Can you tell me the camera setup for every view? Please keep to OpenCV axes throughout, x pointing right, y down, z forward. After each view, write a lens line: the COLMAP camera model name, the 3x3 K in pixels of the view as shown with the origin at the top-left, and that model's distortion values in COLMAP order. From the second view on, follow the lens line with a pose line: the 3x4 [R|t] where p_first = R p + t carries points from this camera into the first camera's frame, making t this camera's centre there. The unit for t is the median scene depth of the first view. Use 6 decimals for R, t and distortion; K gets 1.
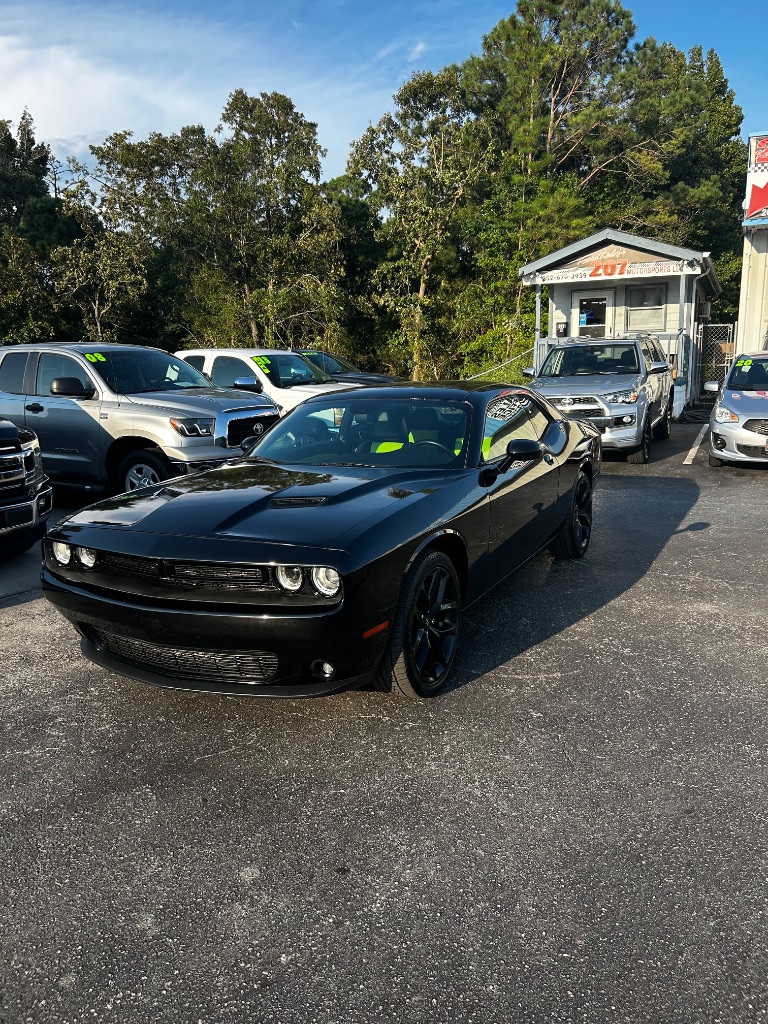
lens RADIAL K [[794.3, 0, 384.0], [0, 794.3, 512.0], [0, 0, 1]] dist [0.020657, -0.004150]
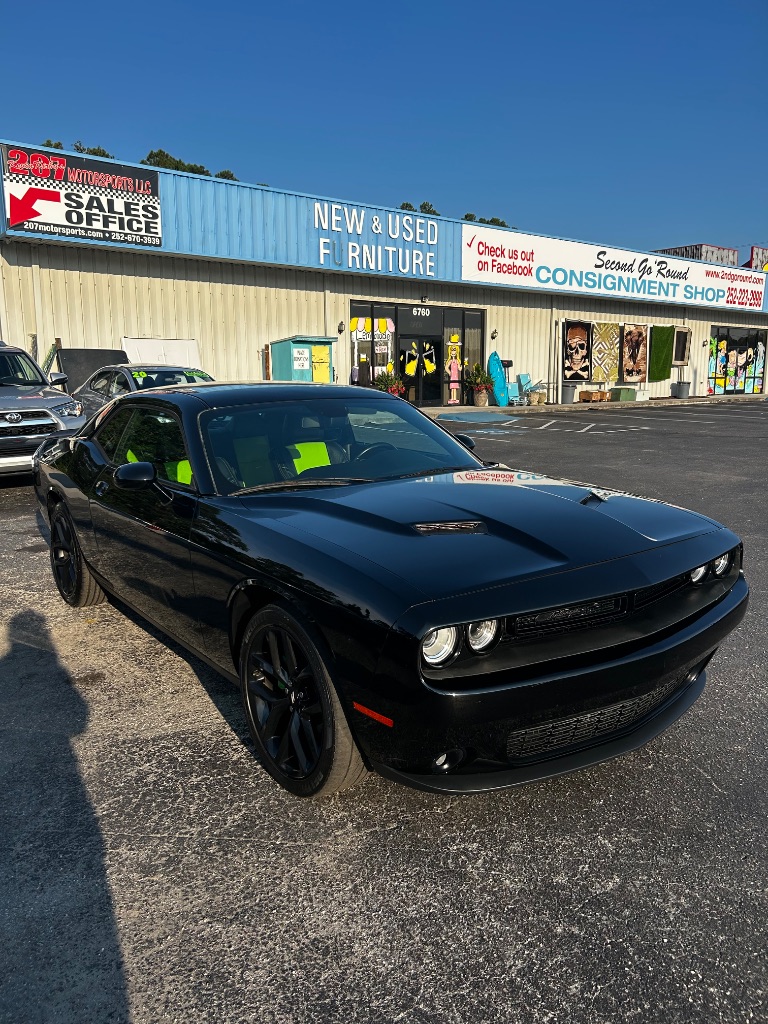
lens RADIAL K [[794.3, 0, 384.0], [0, 794.3, 512.0], [0, 0, 1]] dist [0.020657, -0.004150]
pose [[0.419972, -0.147598, 0.895454, -0.373300], [0.175822, 0.981225, 0.079274, -0.039608], [-0.890342, 0.124148, 0.438038, 0.303522]]
